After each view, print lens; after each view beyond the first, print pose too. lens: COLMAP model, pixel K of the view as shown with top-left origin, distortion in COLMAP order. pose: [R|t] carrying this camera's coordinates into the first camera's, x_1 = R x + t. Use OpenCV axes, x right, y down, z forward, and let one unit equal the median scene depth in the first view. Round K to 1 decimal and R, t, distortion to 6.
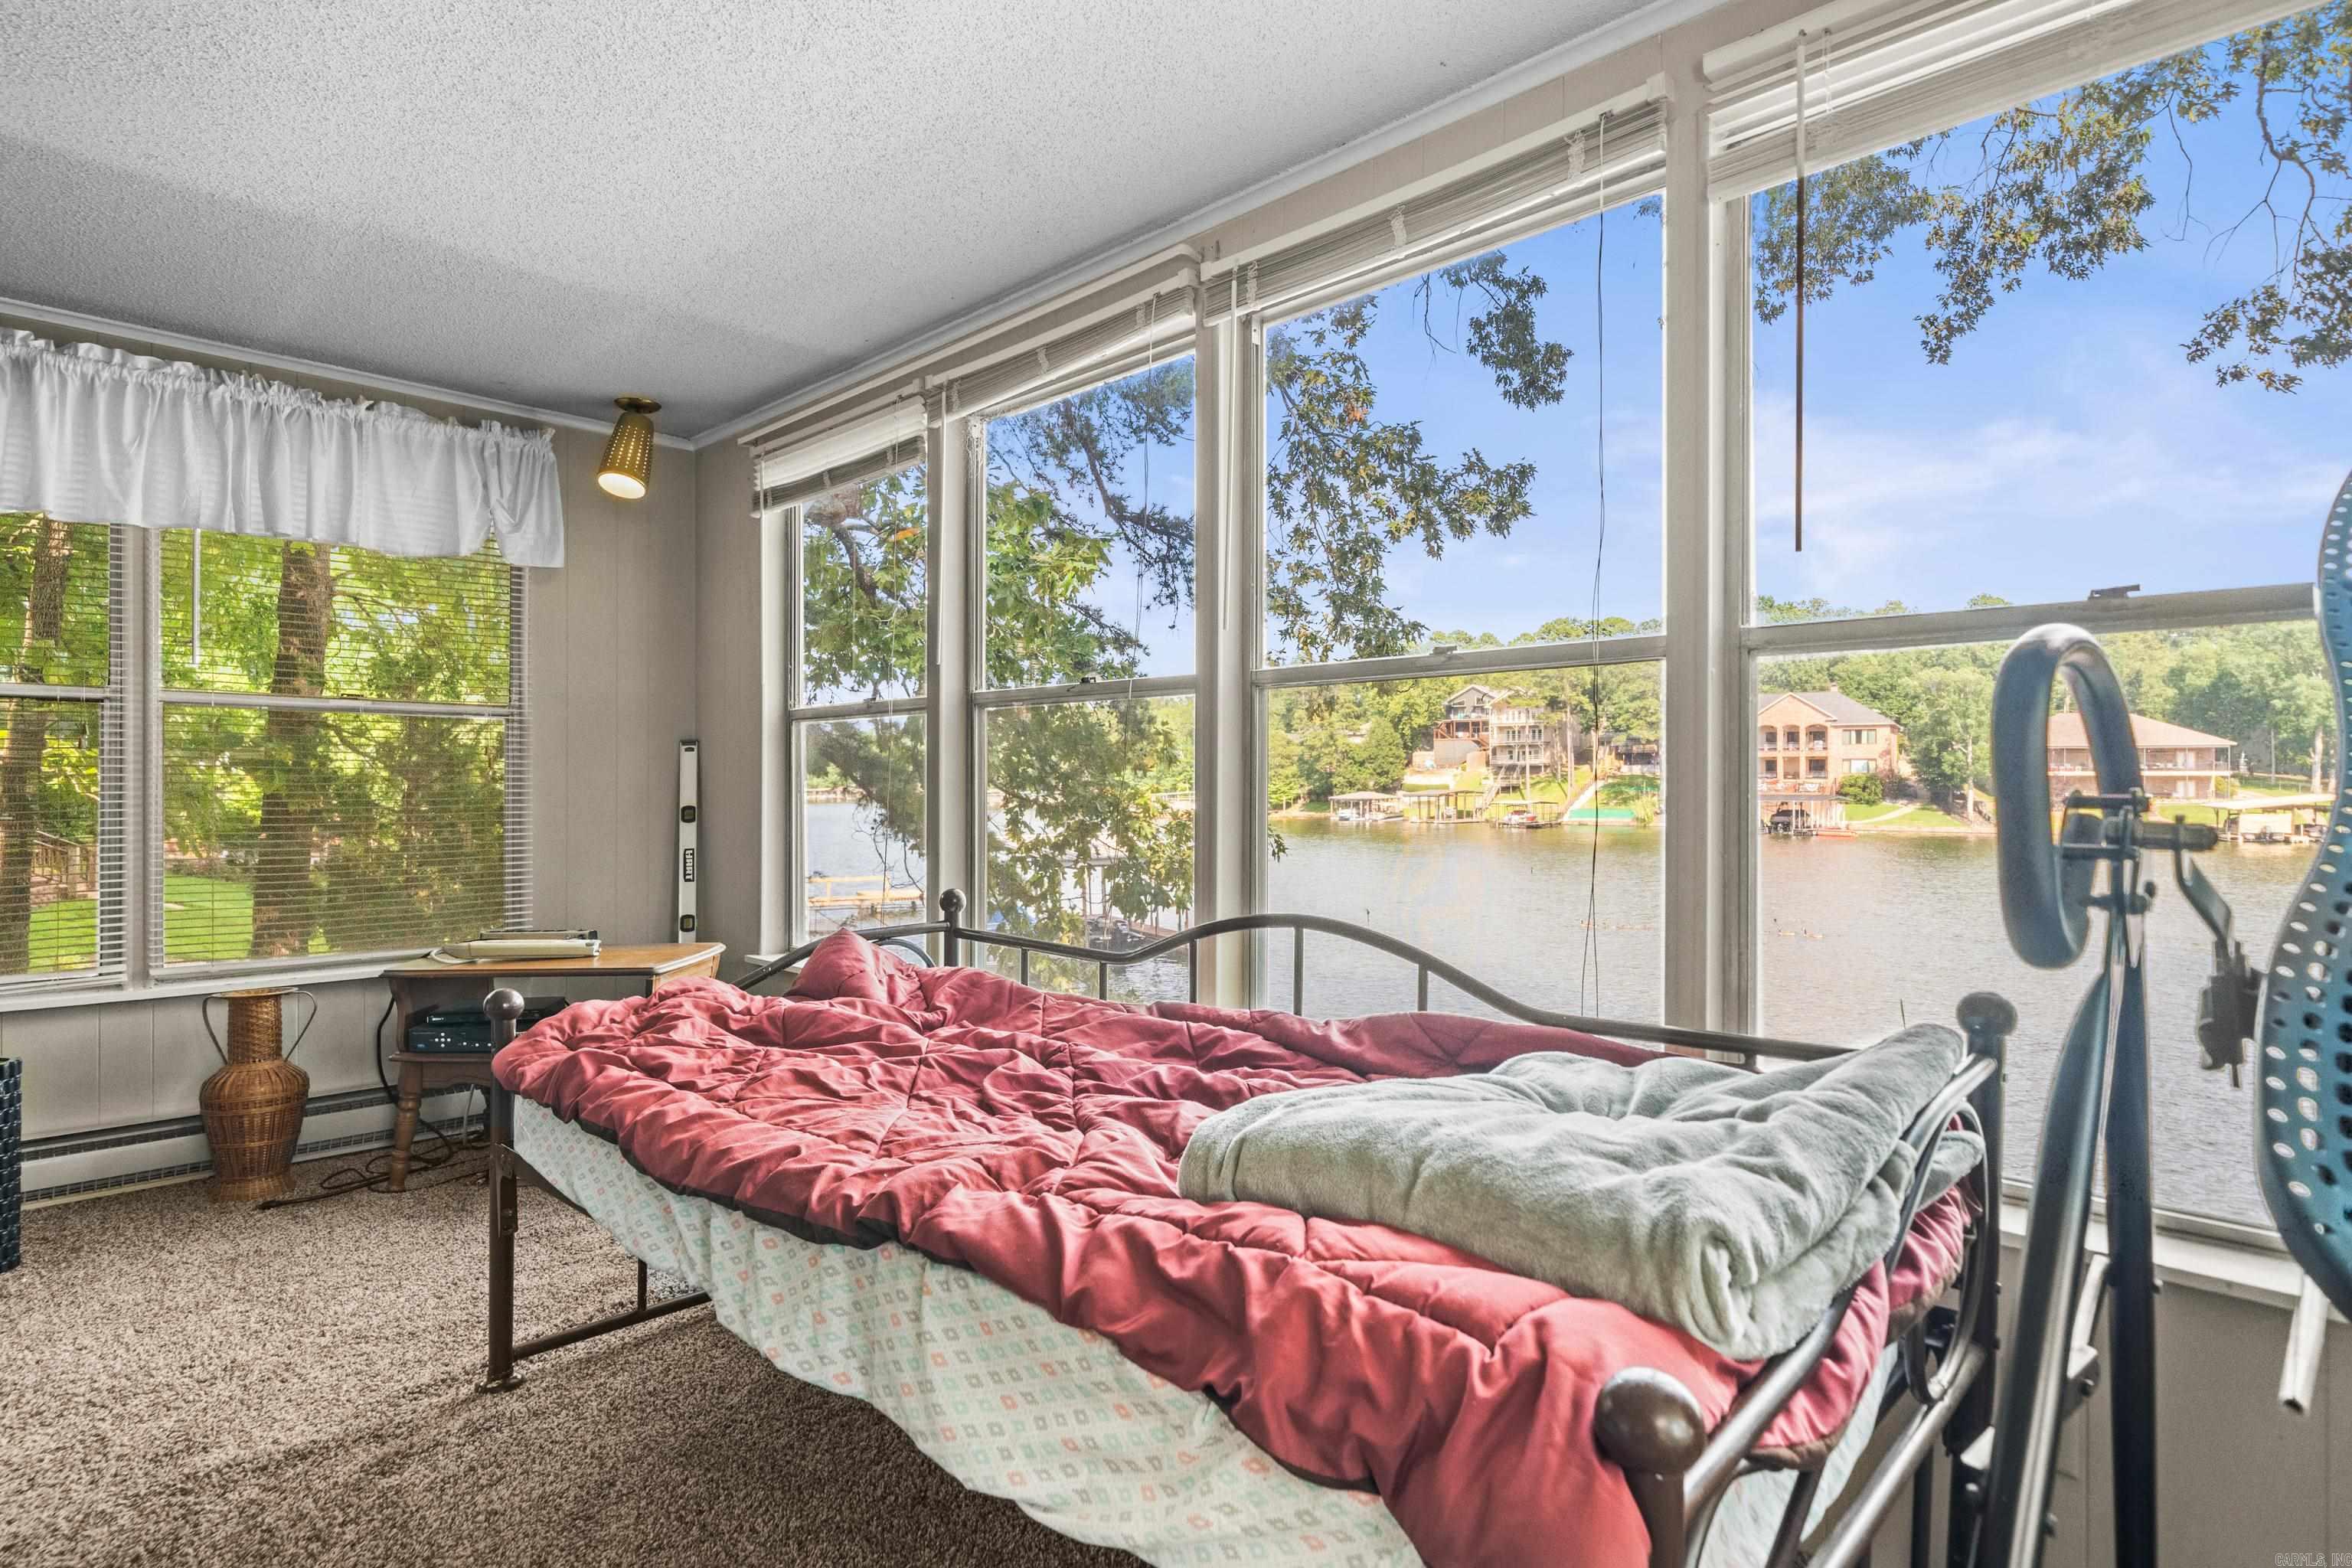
lens RADIAL K [[1207.0, 0, 1176.0], [0, 1207.0, 784.0], [0, 0, 1]] dist [-0.001215, -0.000380]
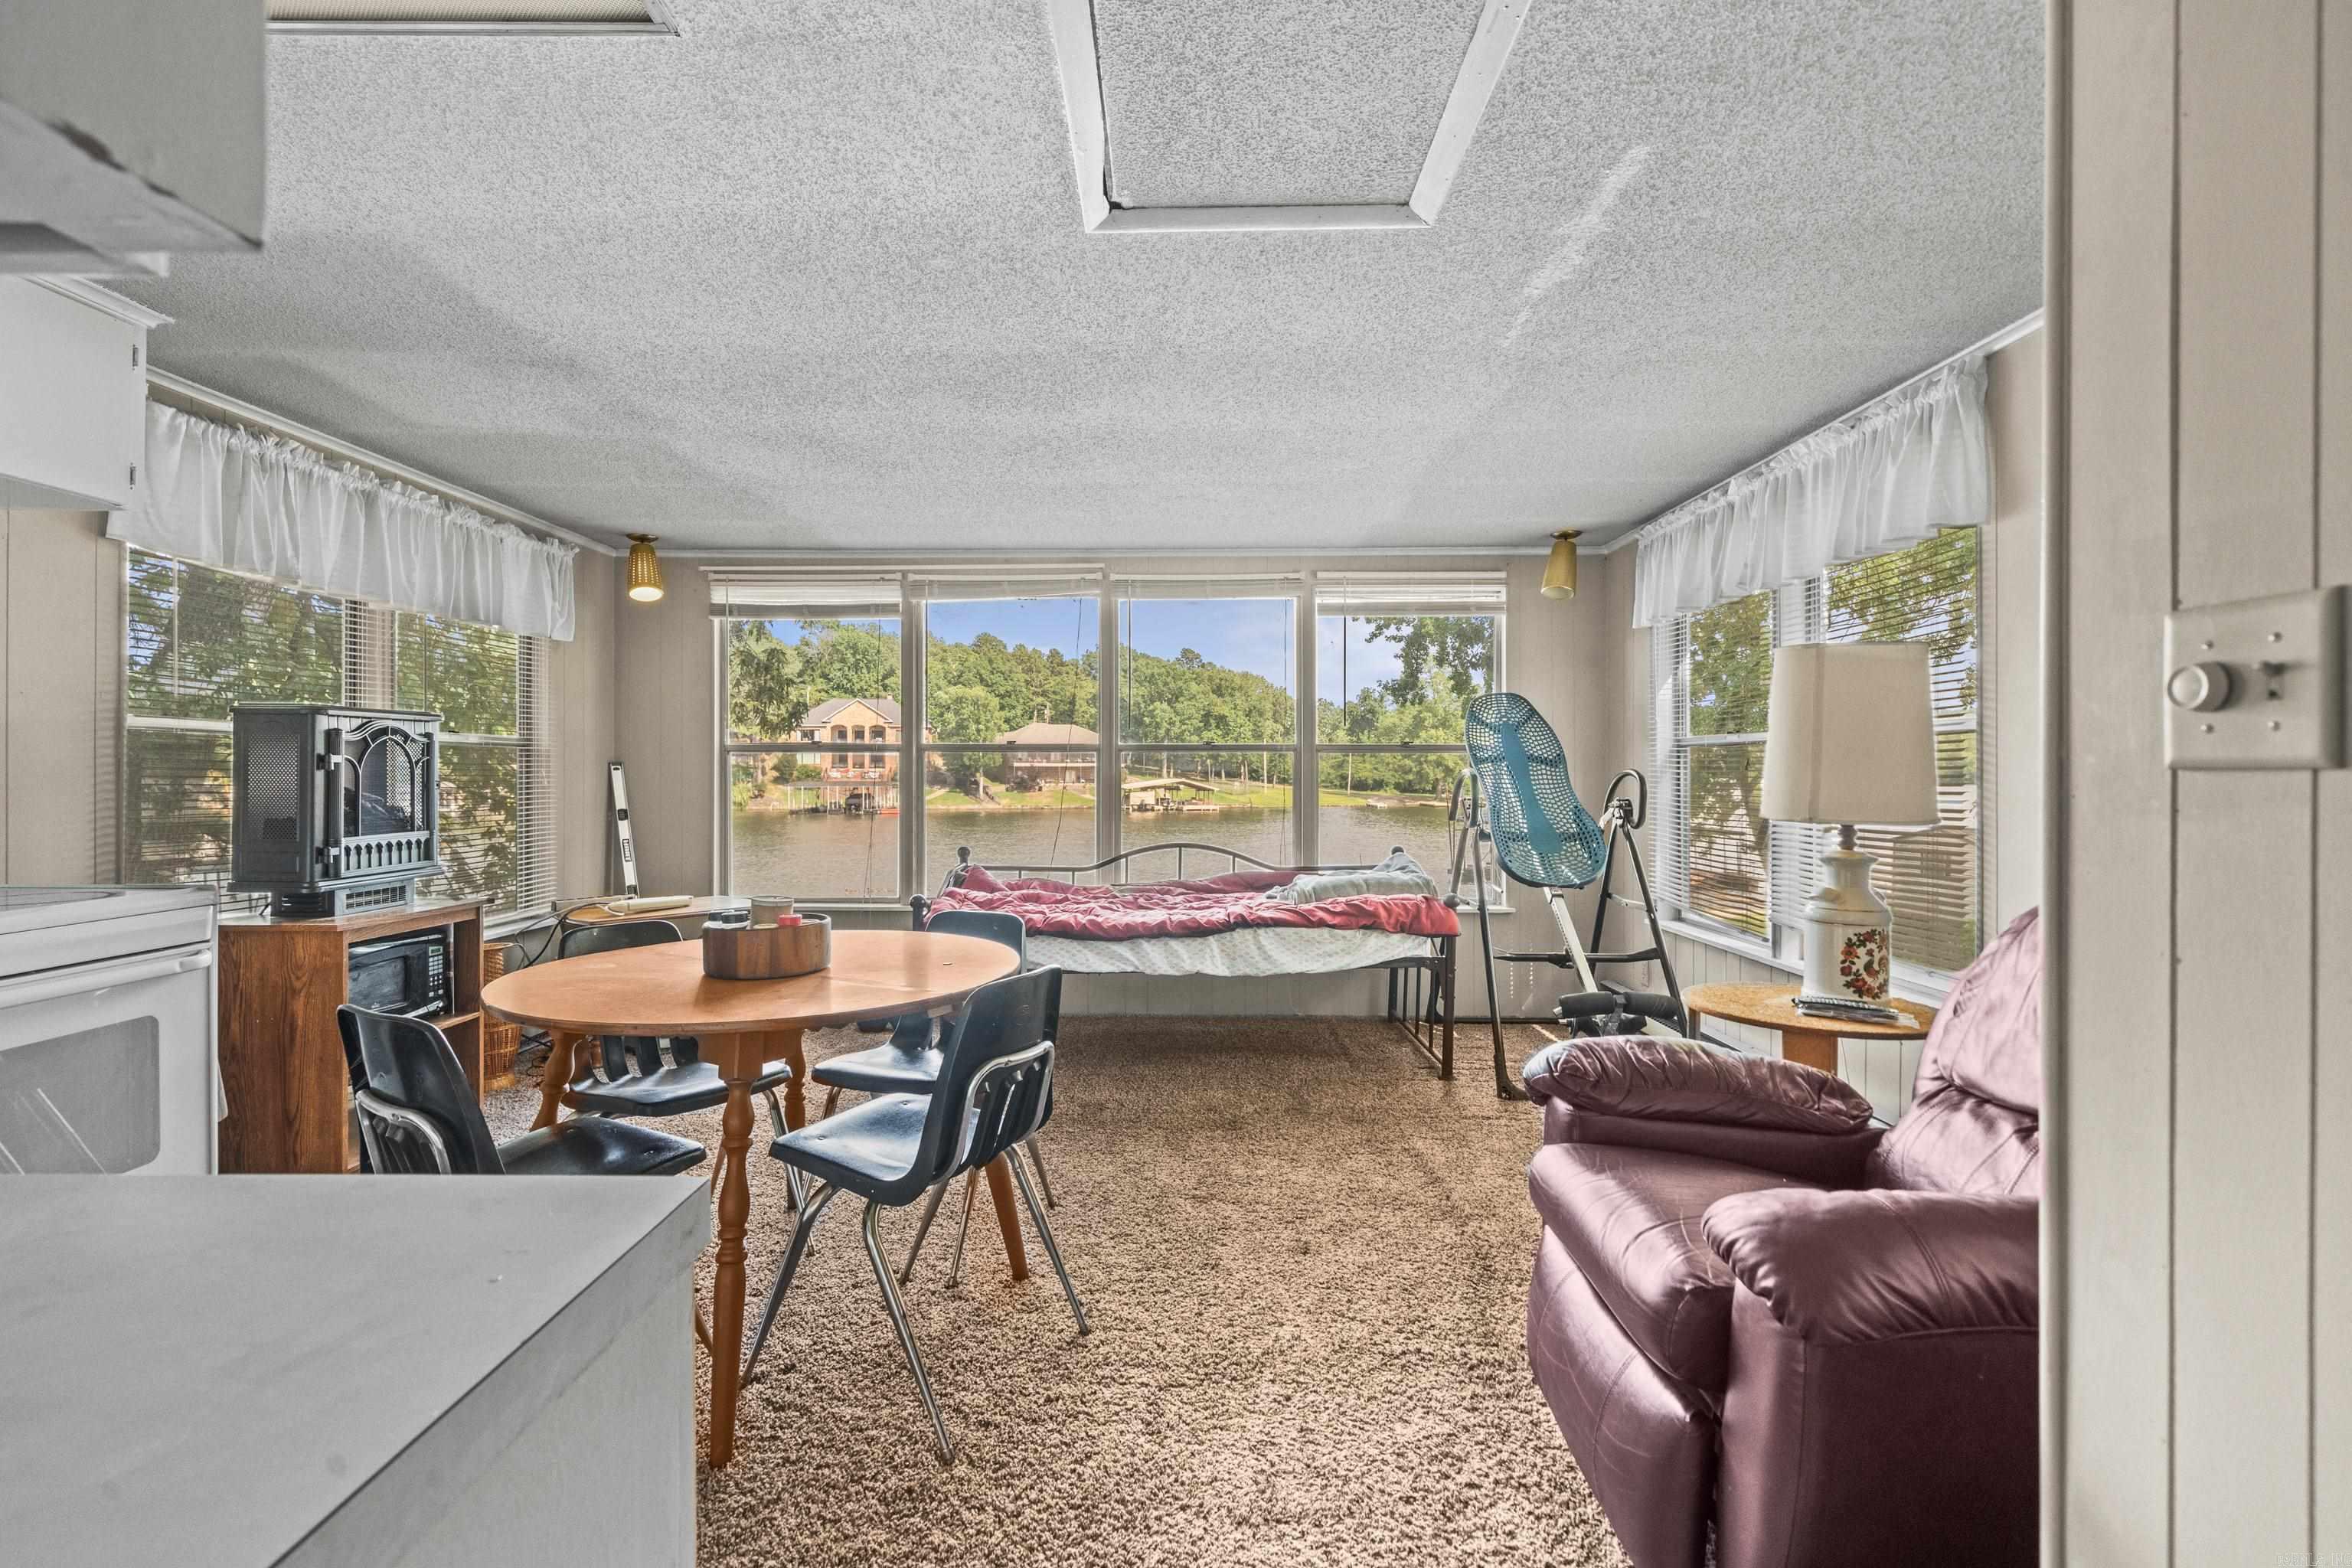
lens RADIAL K [[1033.7, 0, 1169.6], [0, 1033.7, 766.9], [0, 0, 1]] dist [0.000897, -0.000031]
pose [[0.725256, 0.002393, 0.688475, -1.045151], [0.001701, 0.999985, -0.005268, -0.031831], [-0.688477, 0.004992, 0.725241, -0.445125]]
